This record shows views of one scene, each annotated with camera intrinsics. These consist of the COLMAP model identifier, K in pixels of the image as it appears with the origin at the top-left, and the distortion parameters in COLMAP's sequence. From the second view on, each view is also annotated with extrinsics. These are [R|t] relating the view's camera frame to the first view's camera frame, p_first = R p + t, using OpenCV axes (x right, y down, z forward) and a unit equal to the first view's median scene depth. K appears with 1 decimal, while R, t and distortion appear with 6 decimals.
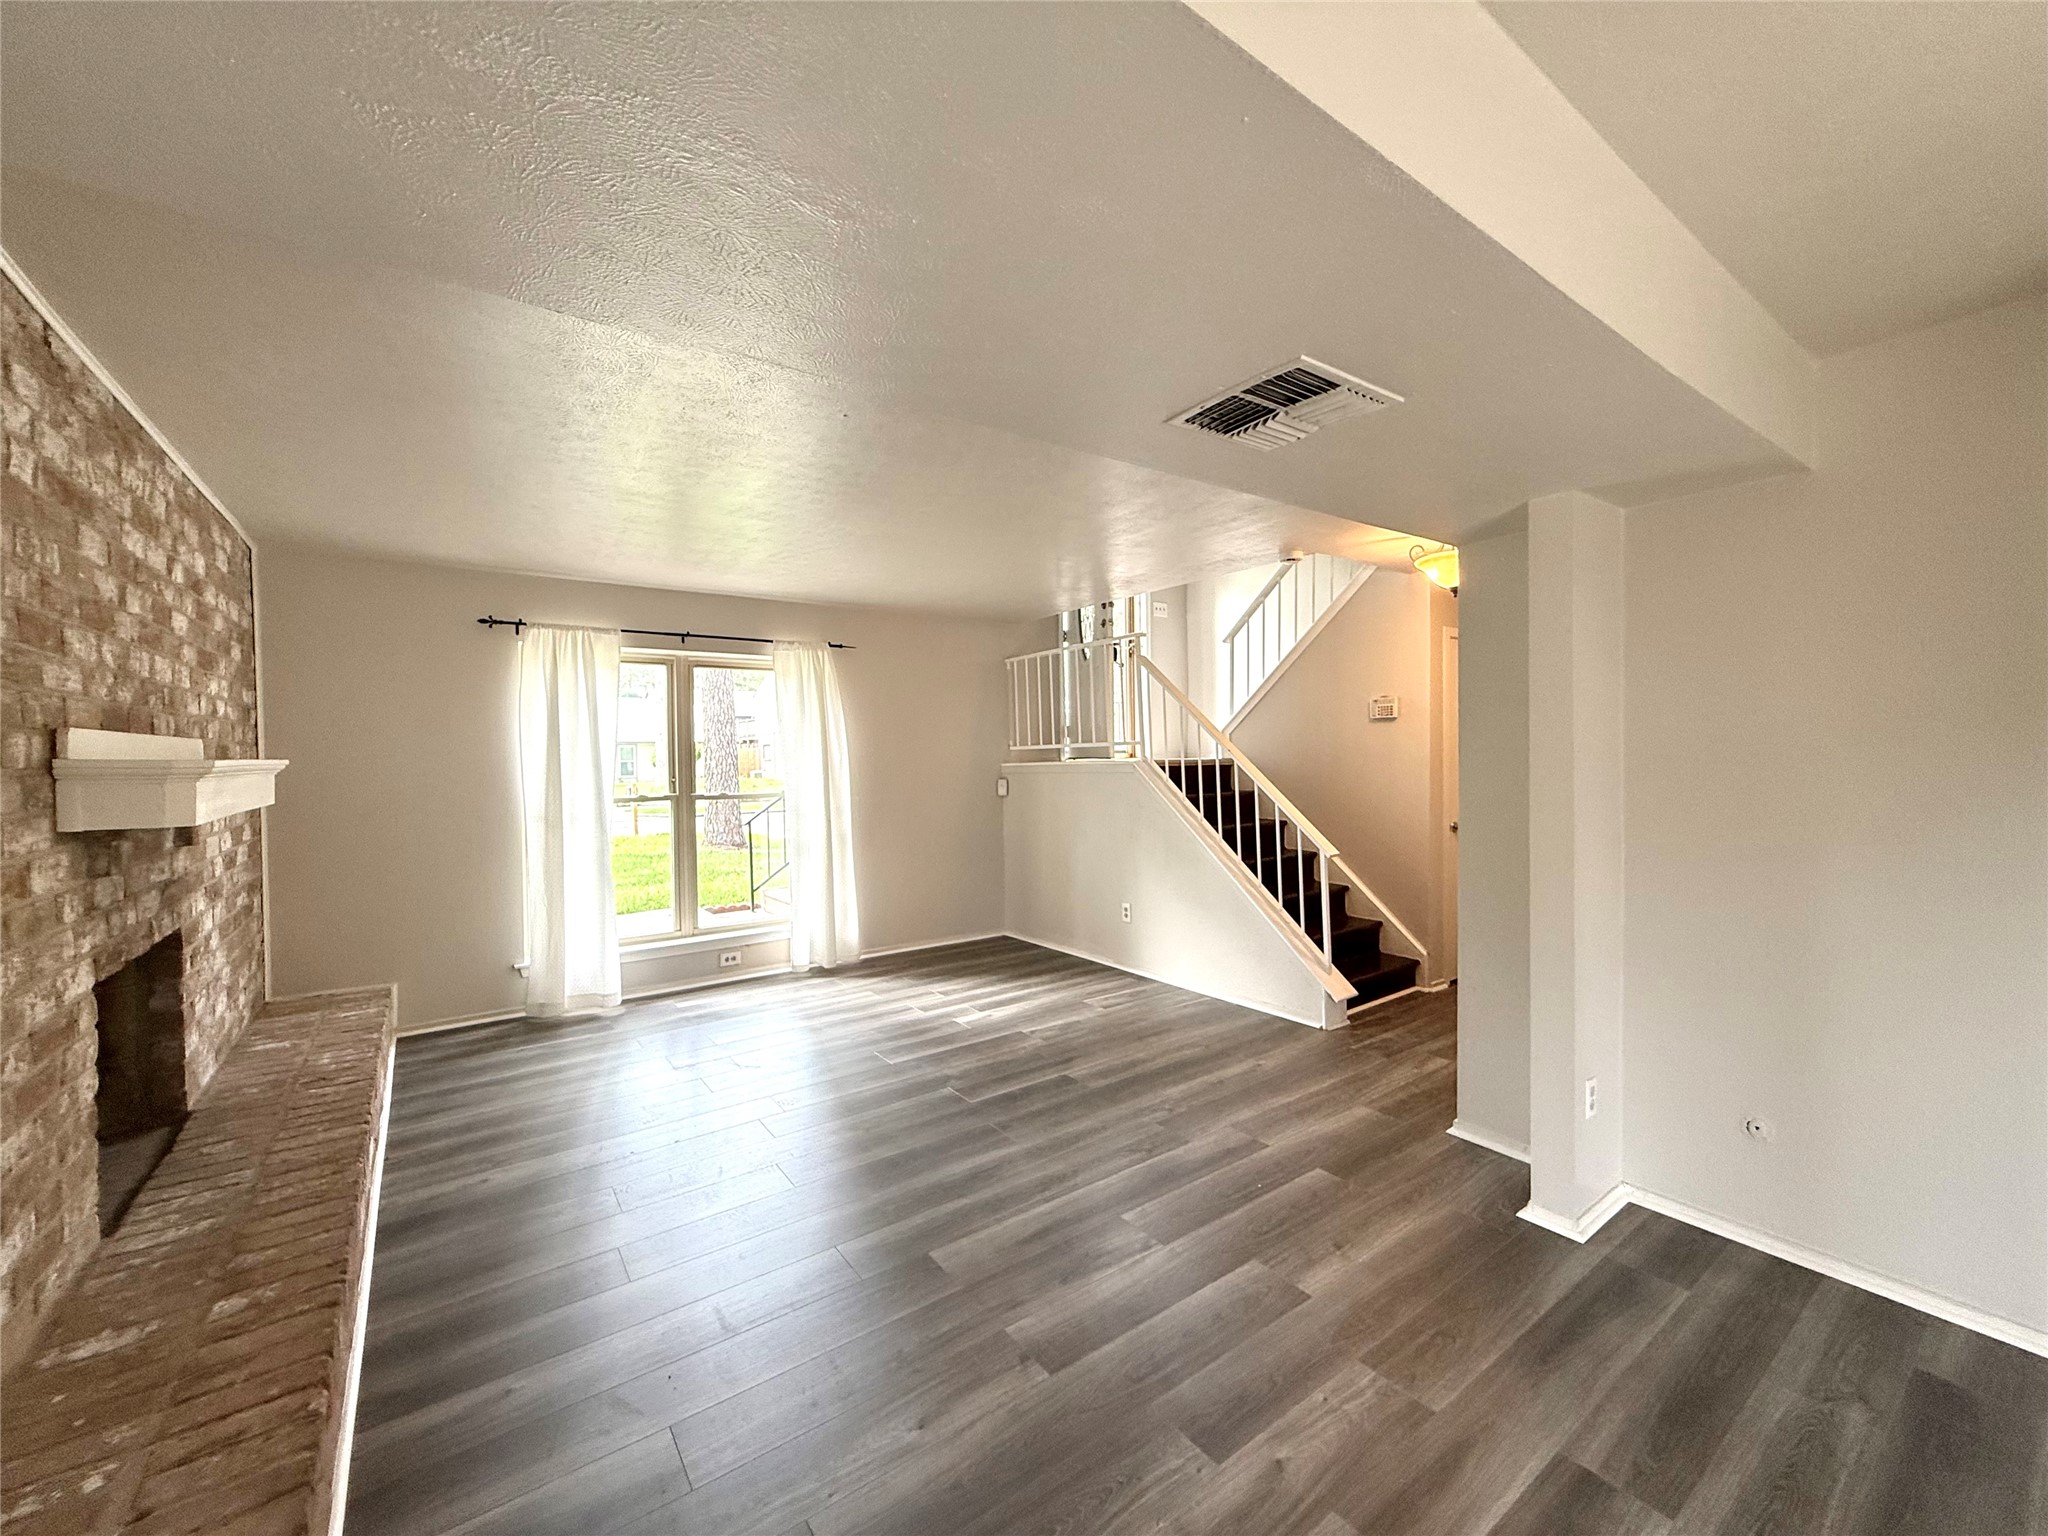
lens RADIAL K [[812.1, 0, 1024.0], [0, 812.1, 768.0], [0, 0, 1]] dist [-0.000116, -0.000028]
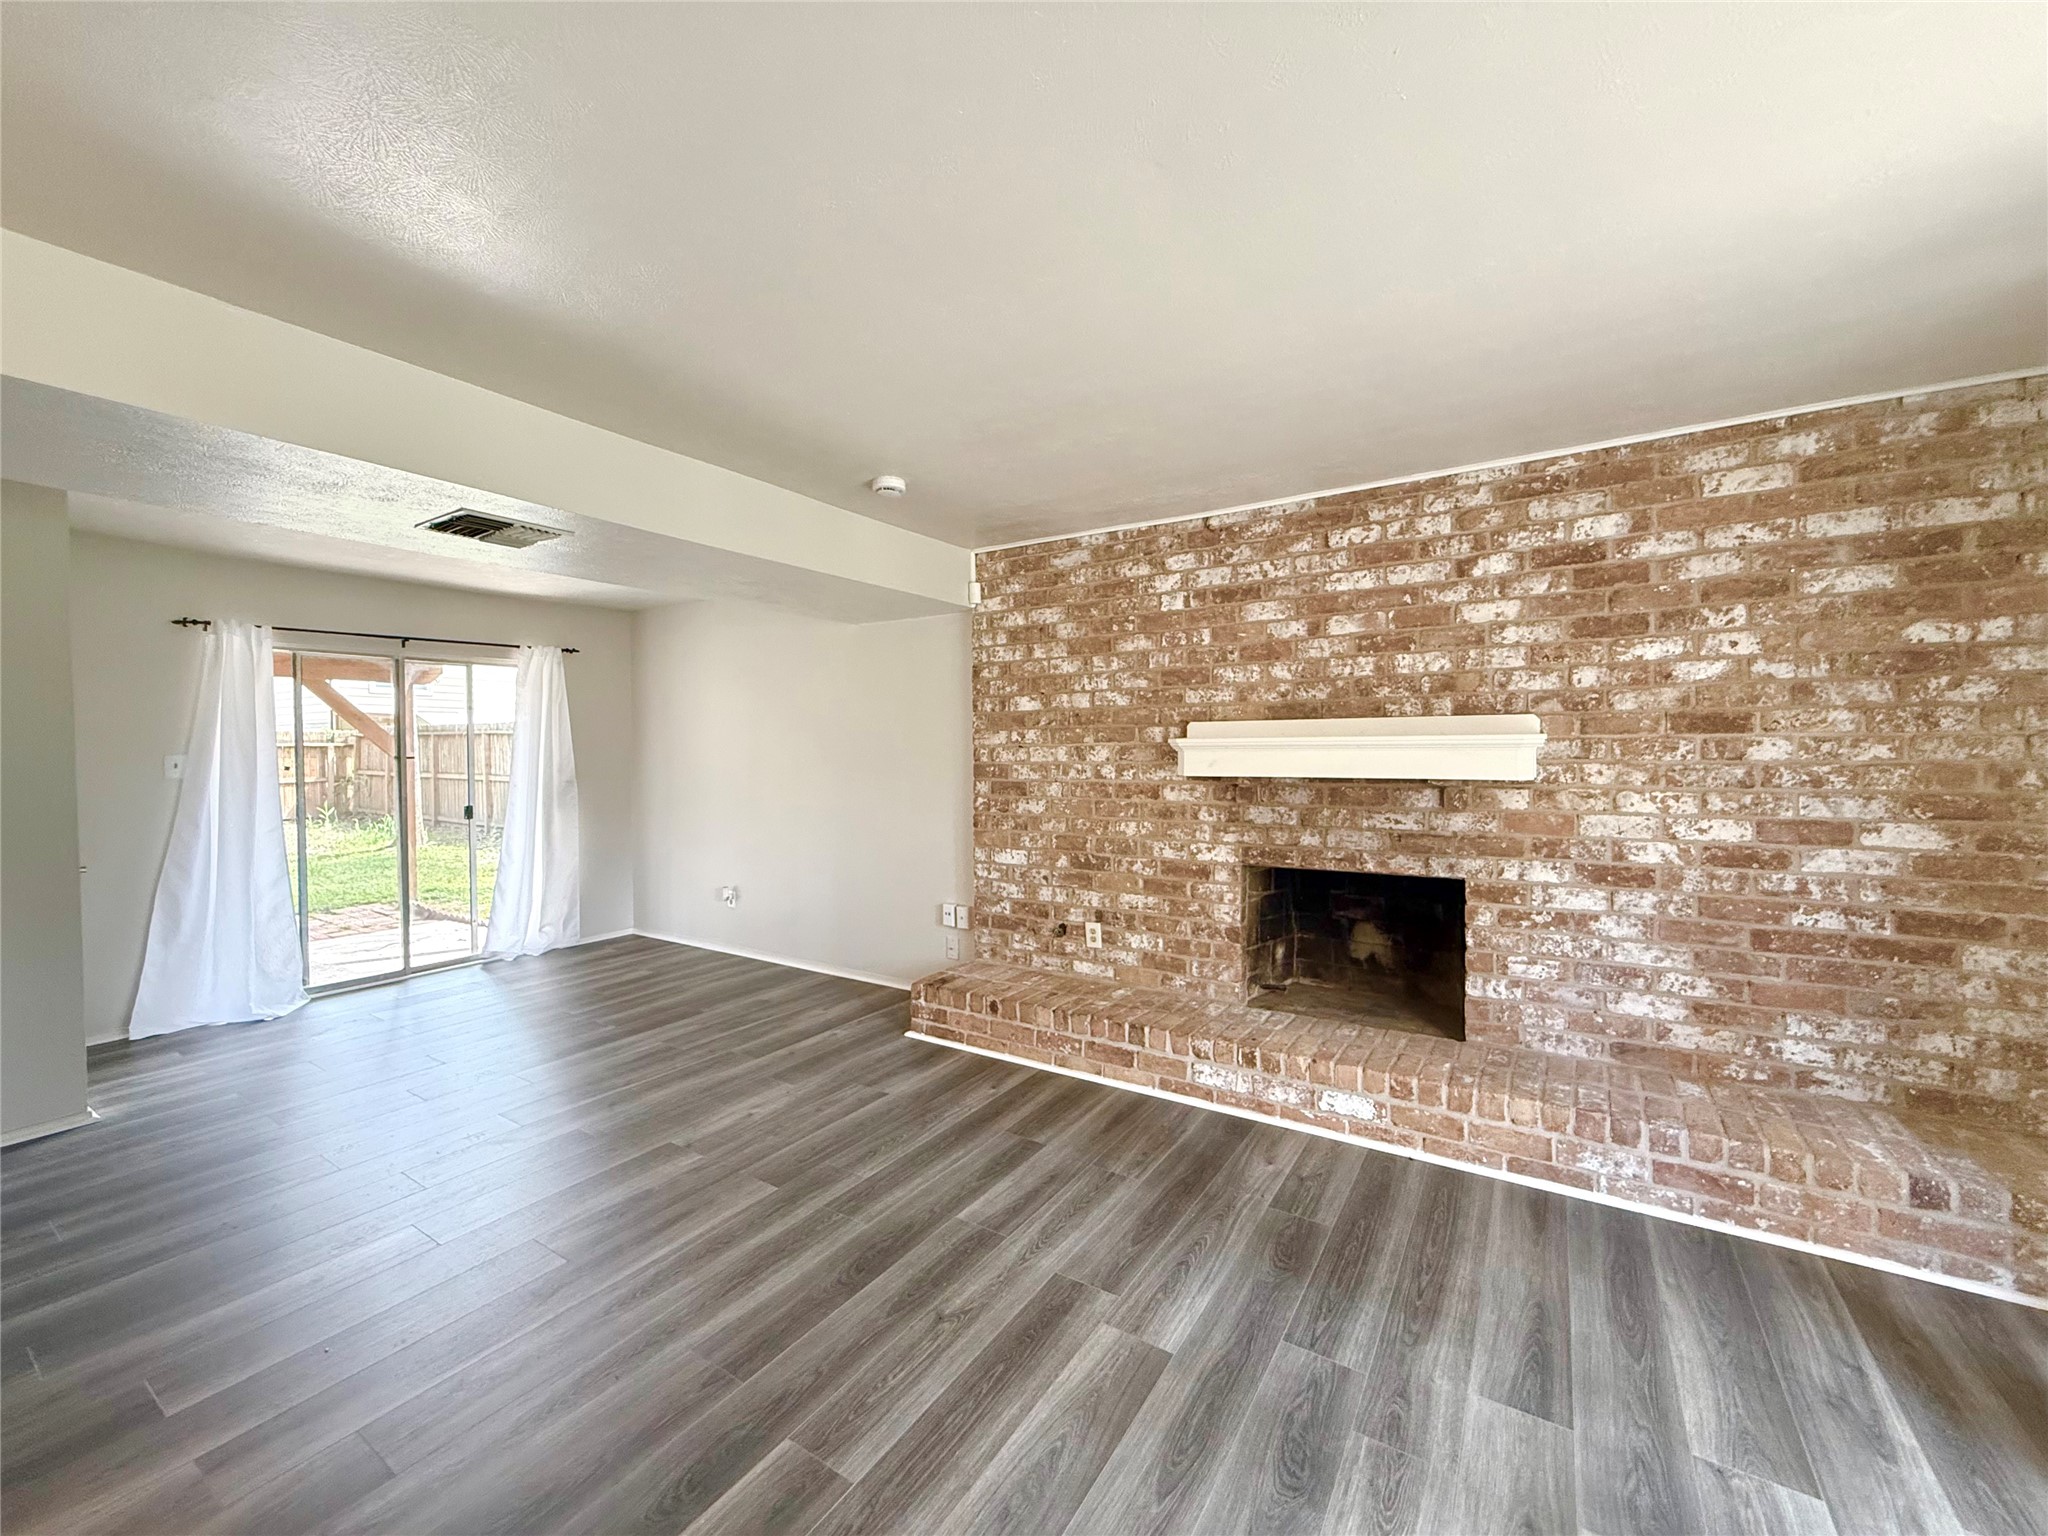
lens RADIAL K [[812.1, 0, 1024.0], [0, 812.1, 768.0], [0, 0, 1]] dist [-0.000116, -0.000028]
pose [[-0.930704, 0.024536, -0.364950, -0.035526], [0.008874, 0.998969, 0.044530, -0.021074], [0.365666, 0.038205, -0.929962, 1.967076]]
